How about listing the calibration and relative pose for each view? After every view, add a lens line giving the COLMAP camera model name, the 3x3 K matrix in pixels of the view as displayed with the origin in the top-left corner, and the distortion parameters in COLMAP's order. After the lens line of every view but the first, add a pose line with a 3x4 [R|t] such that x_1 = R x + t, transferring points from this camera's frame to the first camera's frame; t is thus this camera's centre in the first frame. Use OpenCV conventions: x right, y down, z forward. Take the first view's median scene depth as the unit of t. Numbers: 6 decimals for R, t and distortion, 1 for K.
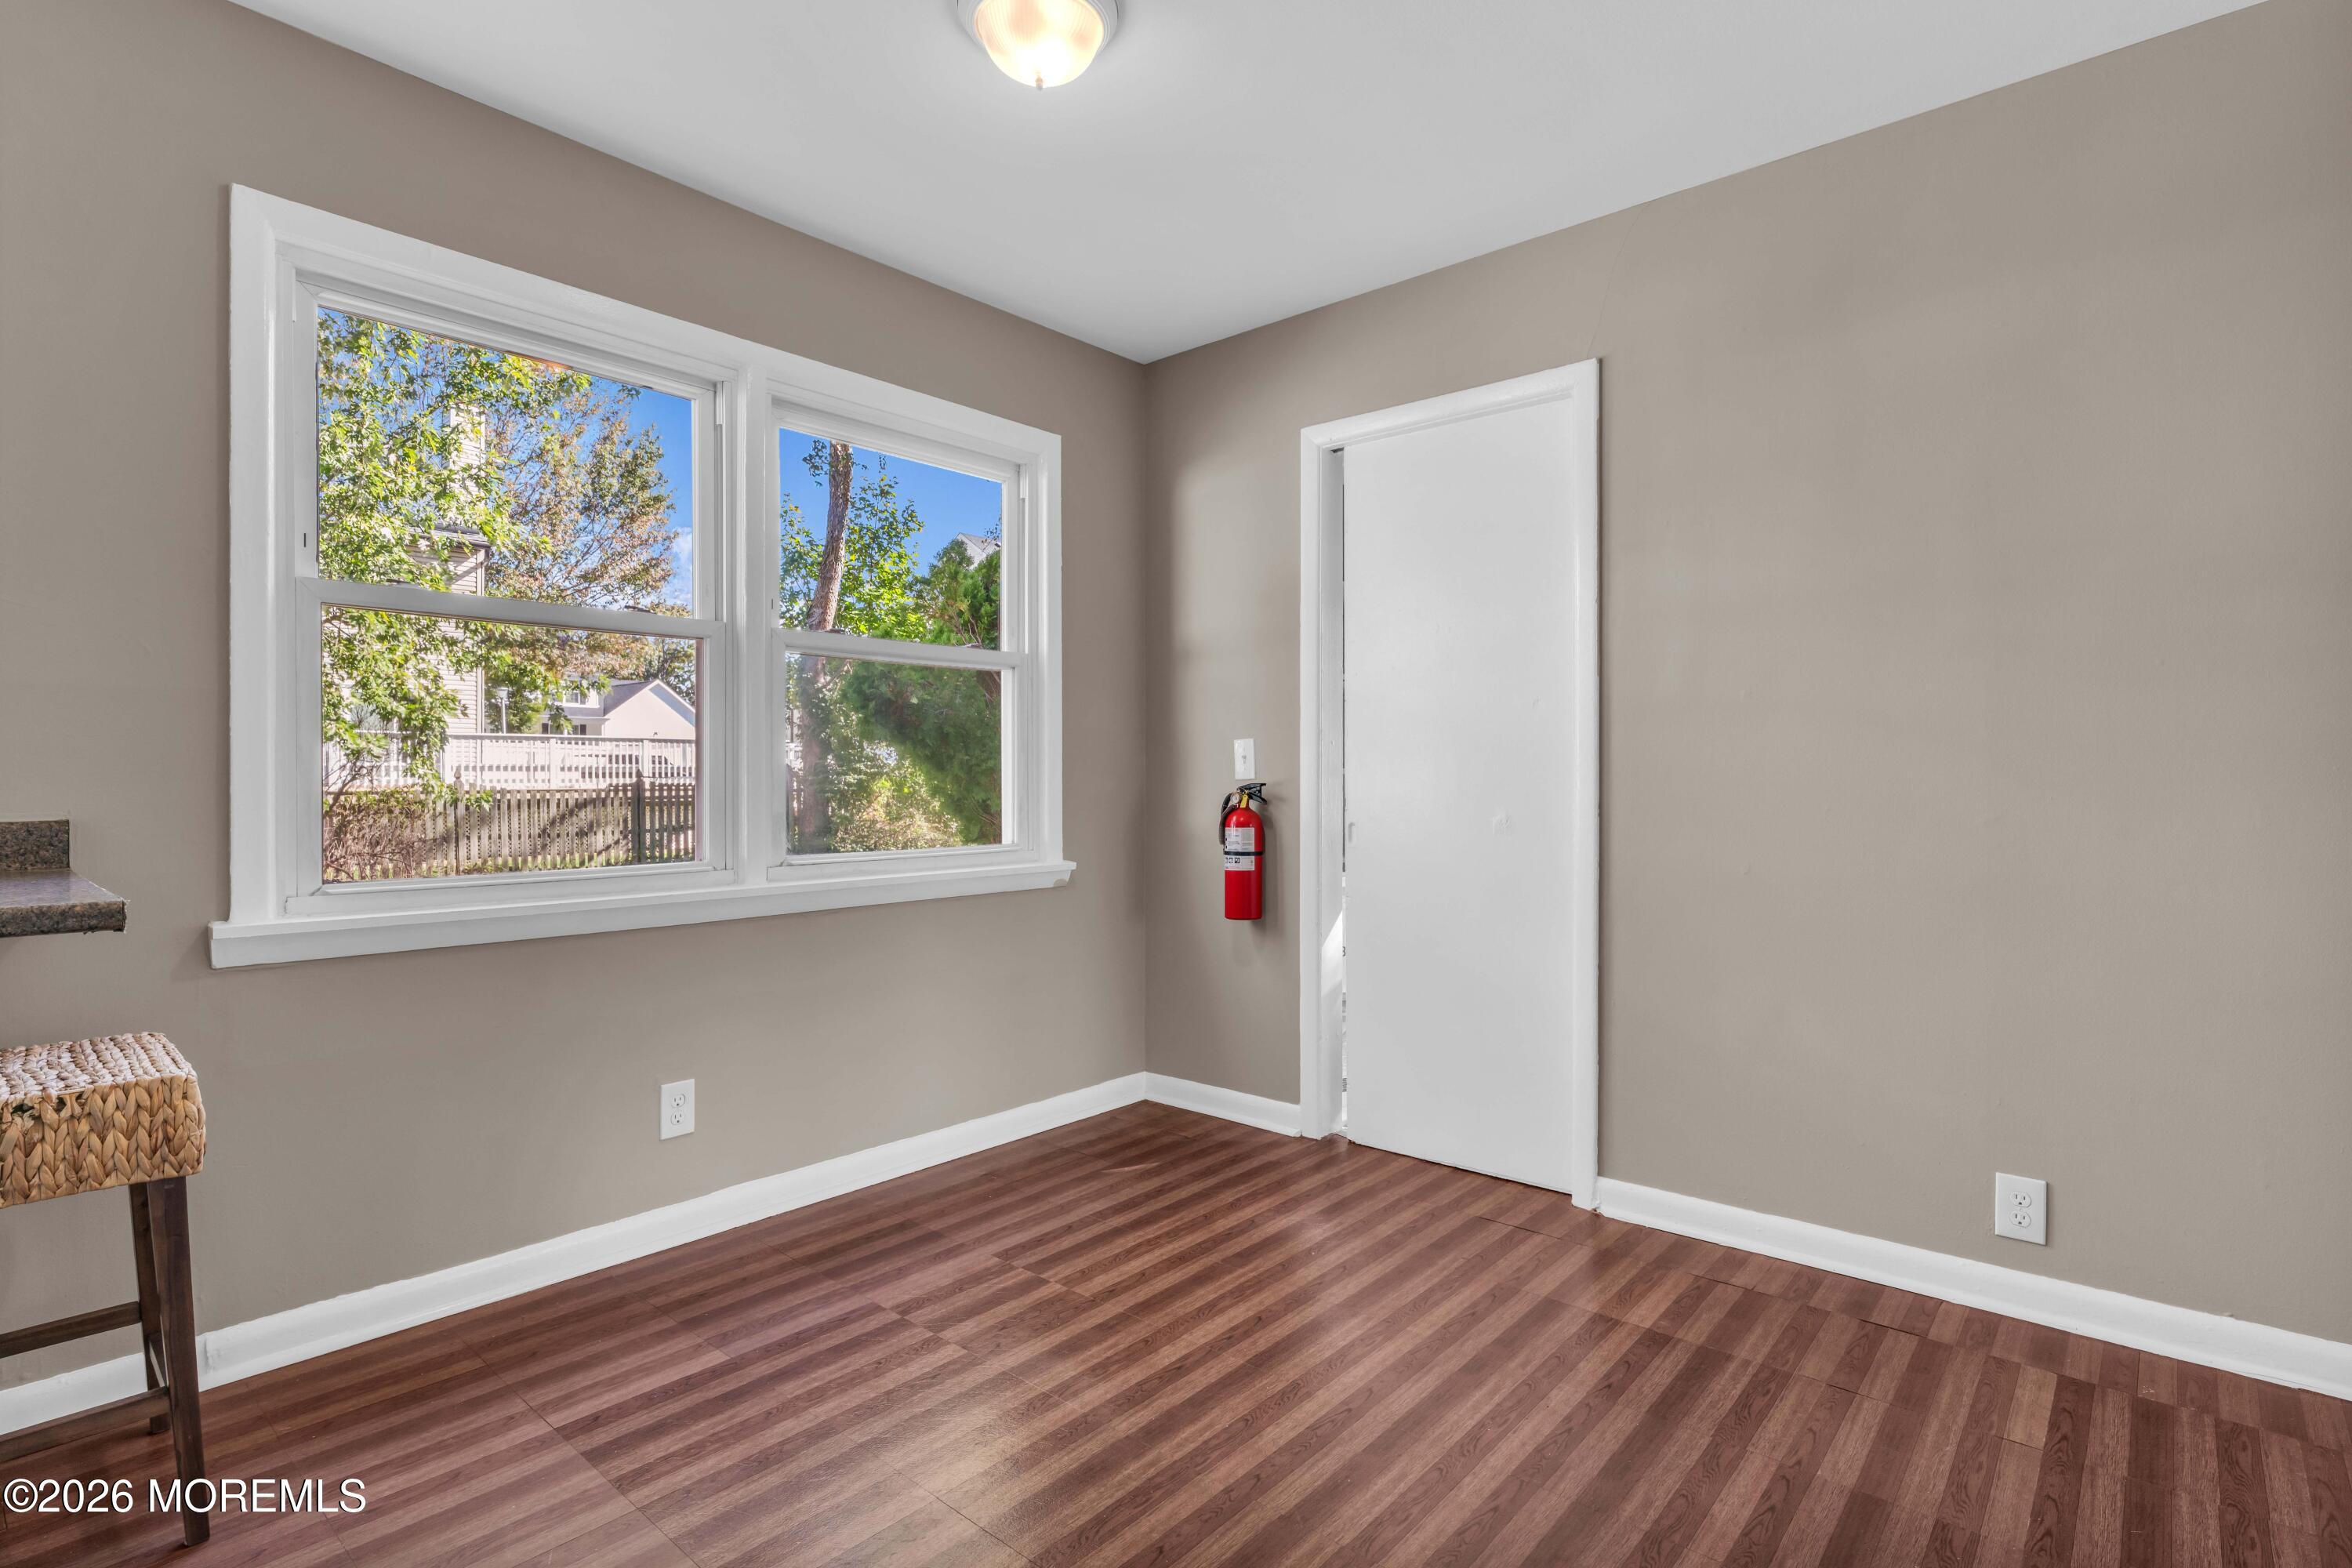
lens RADIAL K [[1167.0, 0, 1176.0], [0, 1167.0, 784.0], [0, 0, 1]] dist [0.002021, -0.000106]
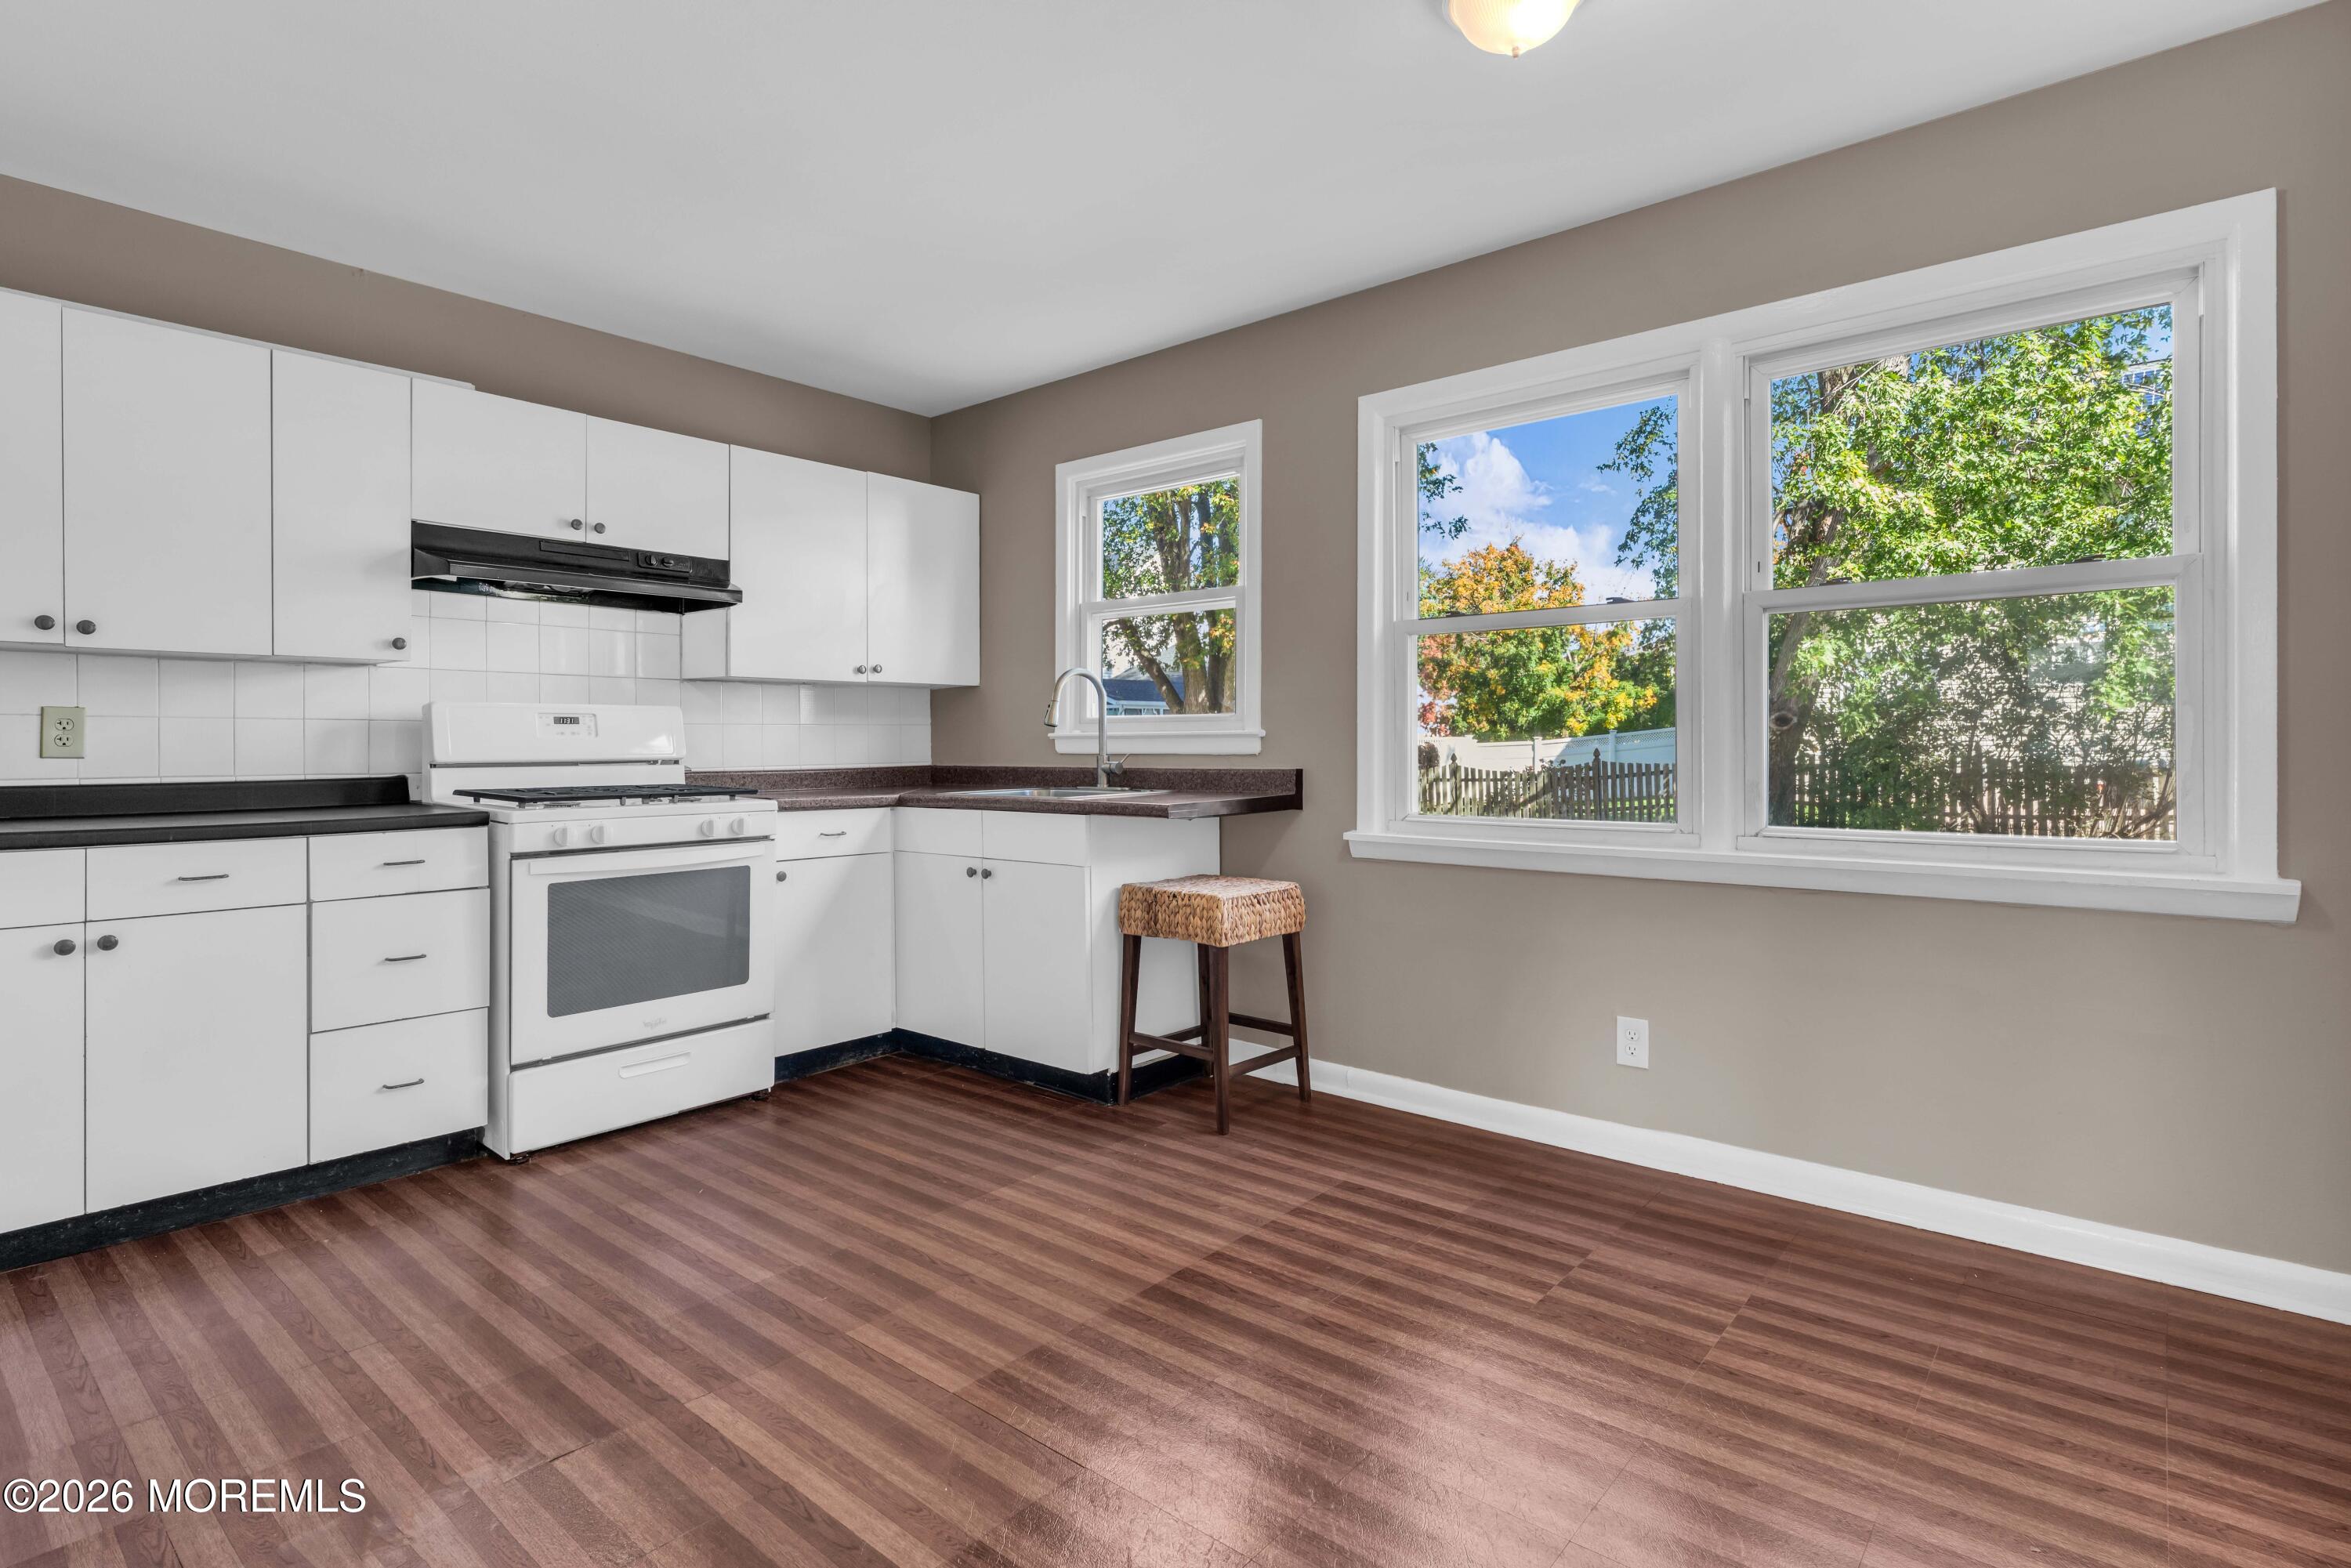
lens RADIAL K [[1166.4, 0, 1175.5], [0, 1166.4, 784.0], [0, 0, 1]] dist [0.002021, -0.000106]
pose [[0.001323, 0.022758, -0.999740, 0.744925], [-0.006717, 0.999719, 0.022748, 0.009044], [0.999977, 0.006685, 0.001476, 0.609273]]
